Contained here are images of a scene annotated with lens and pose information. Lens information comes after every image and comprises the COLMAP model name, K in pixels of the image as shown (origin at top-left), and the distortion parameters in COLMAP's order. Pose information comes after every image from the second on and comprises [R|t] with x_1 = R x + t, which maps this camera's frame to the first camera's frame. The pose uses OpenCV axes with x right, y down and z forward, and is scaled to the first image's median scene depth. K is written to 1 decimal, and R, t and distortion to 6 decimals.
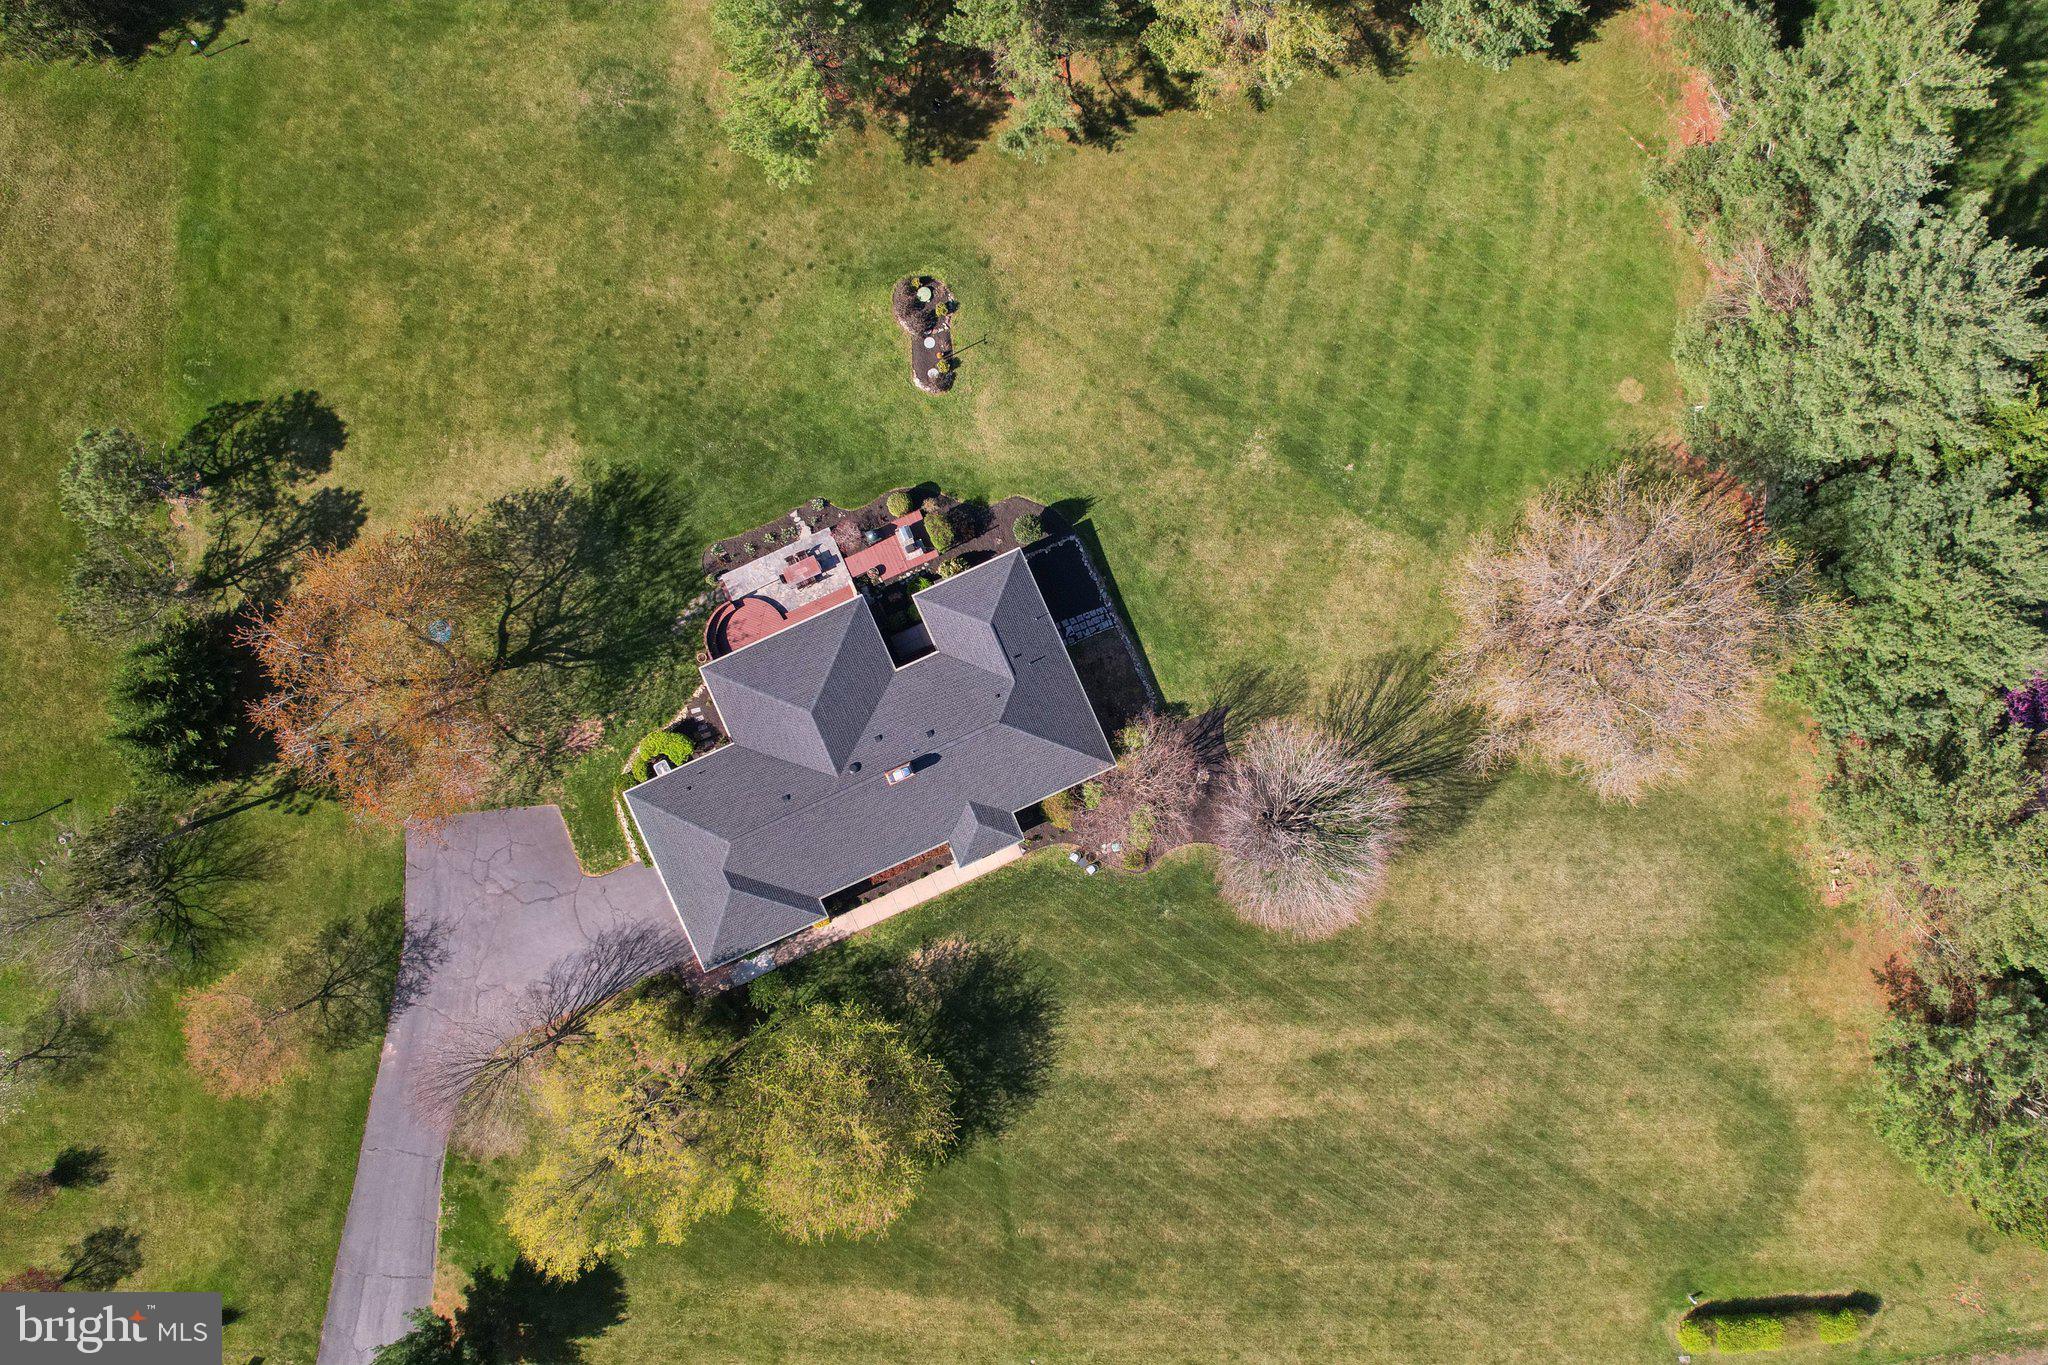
lens RADIAL K [[1331.4, 0, 1019.5], [0, 1331.4, 675.4], [0, 0, 1]] dist [-0.070929, 0.063320]
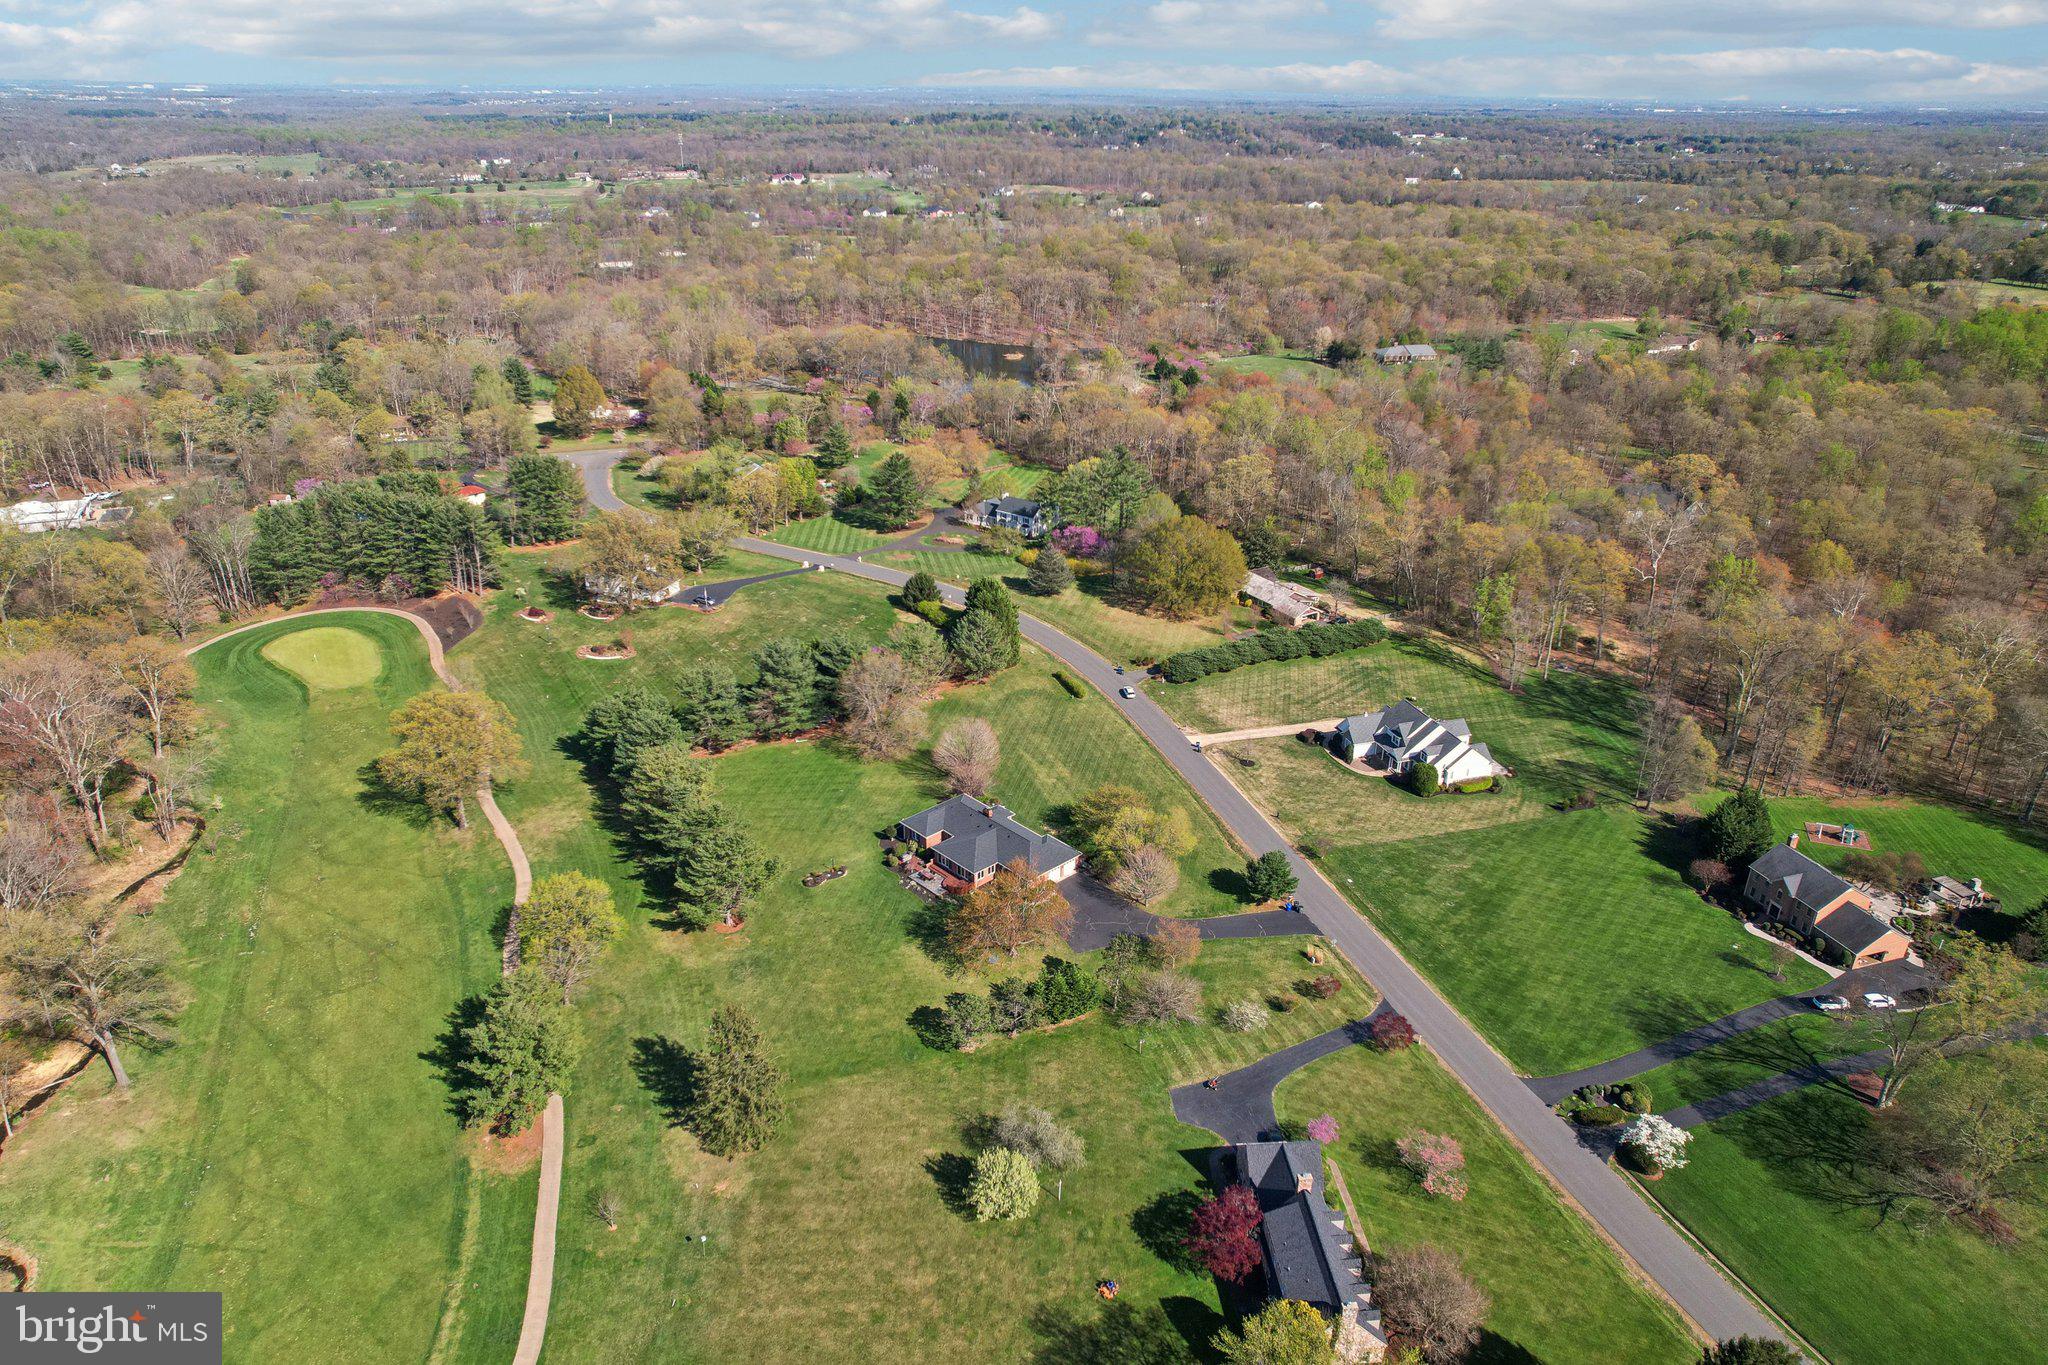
lens RADIAL K [[1331.4, 0, 1024.1], [0, 1331.4, 694.4], [0, 0, 1]] dist [-0.070929, 0.063320]
pose [[-0.325283, -0.411776, 0.851253, -2.246906], [0.945601, -0.136445, 0.295333, -0.606283], [-0.005462, 0.901012, 0.433759, -0.431239]]
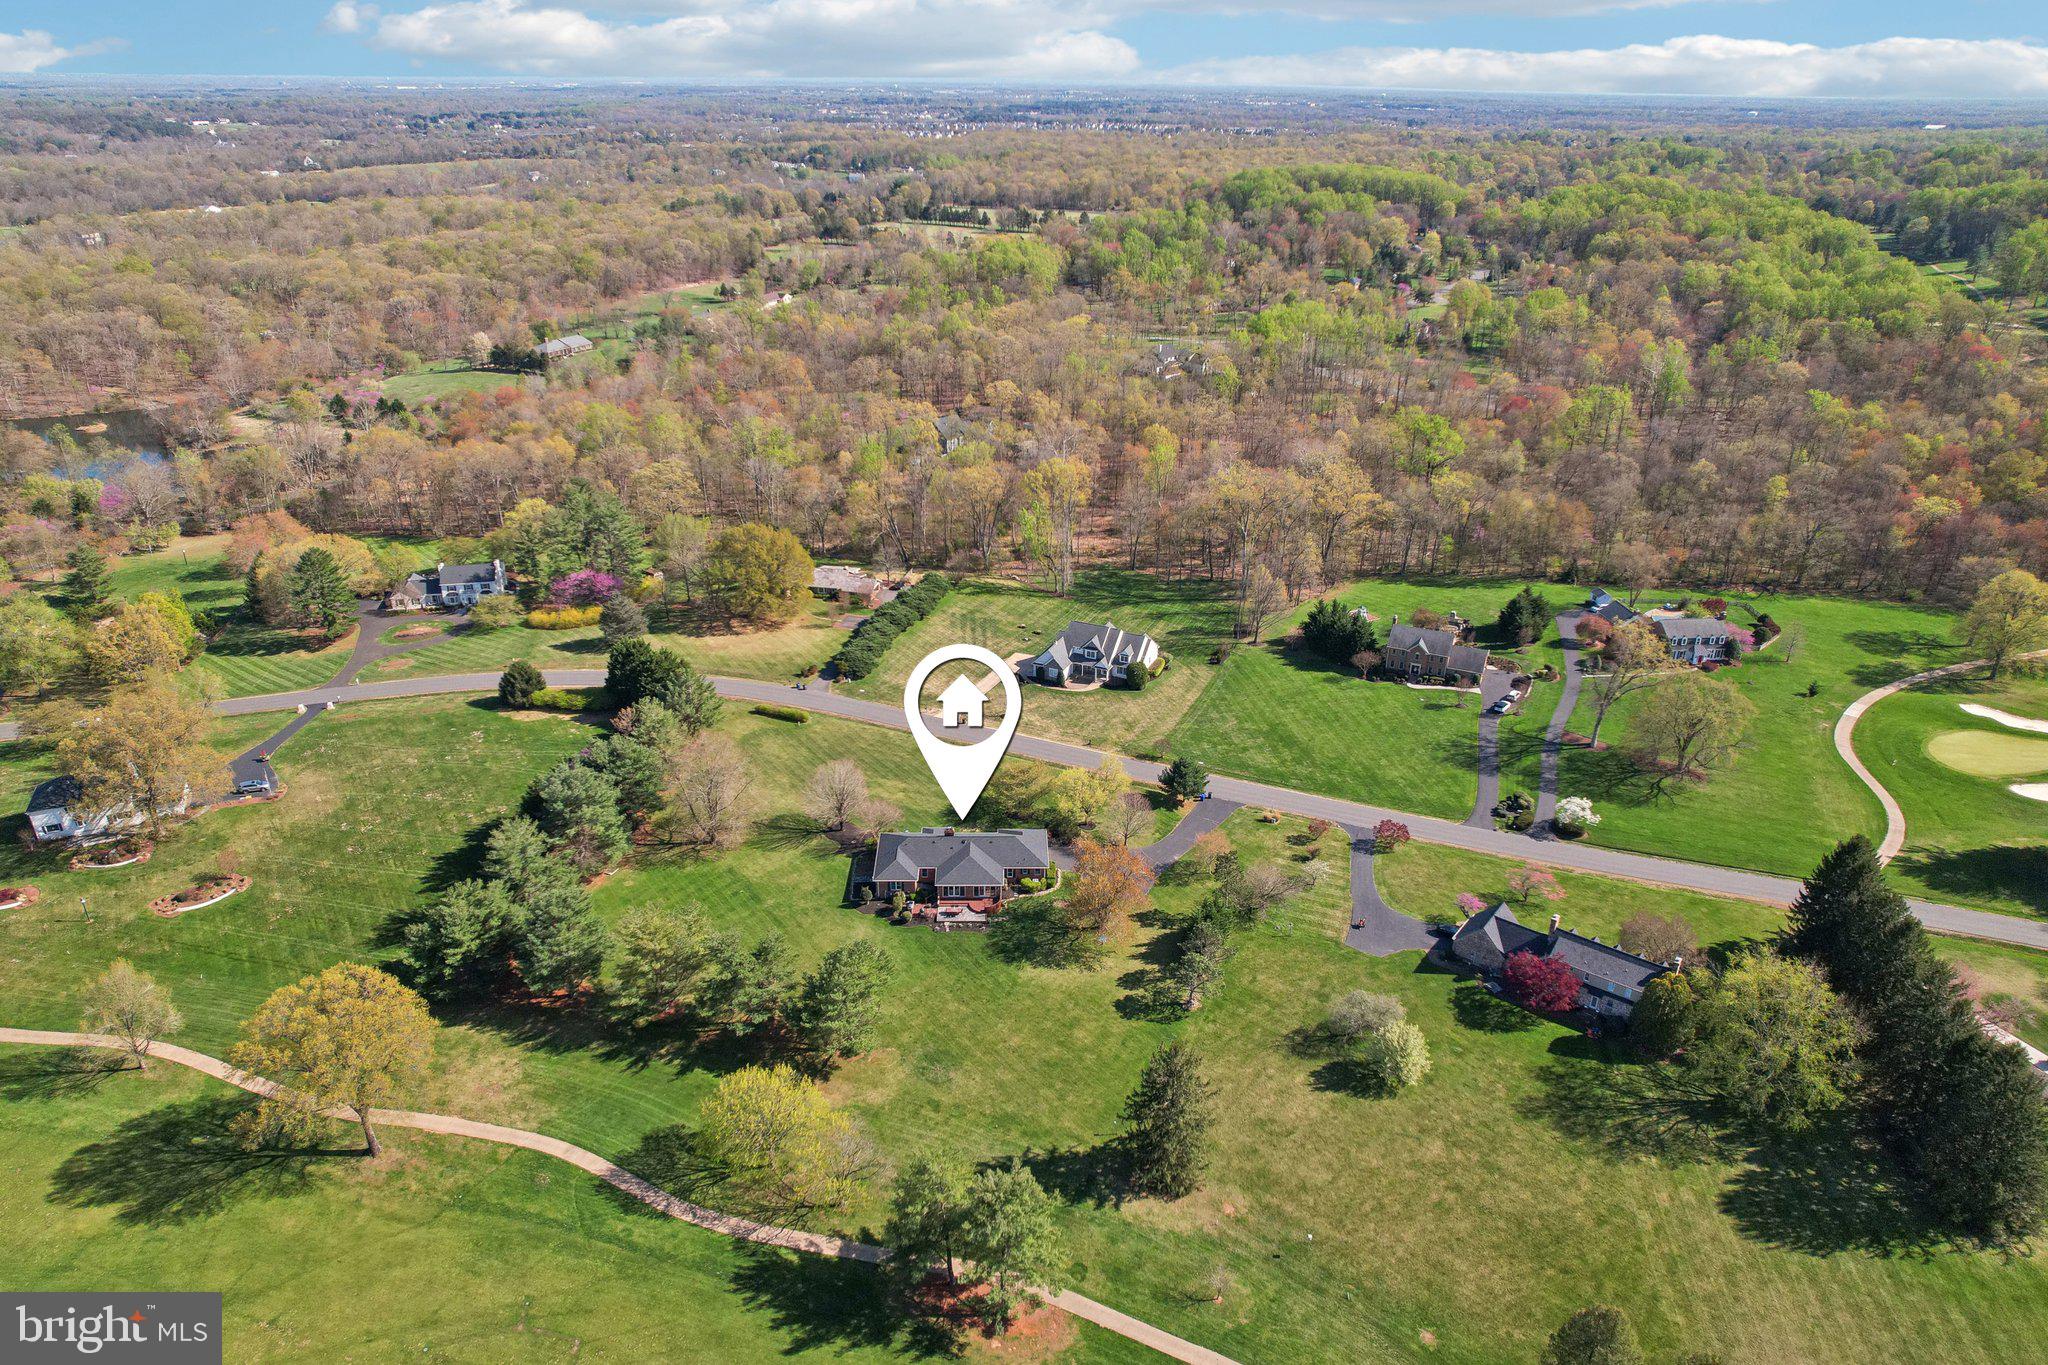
lens RADIAL K [[1331.4, 0, 1032.0], [0, 1331.4, 681.3], [0, 0, 1]] dist [-0.070929, 0.063320]
pose [[-0.921776, -0.181992, 0.342357, -1.061663], [0.387282, -0.390039, 0.835394, -1.914834], [-0.018503, 0.902634, 0.430010, -0.461322]]
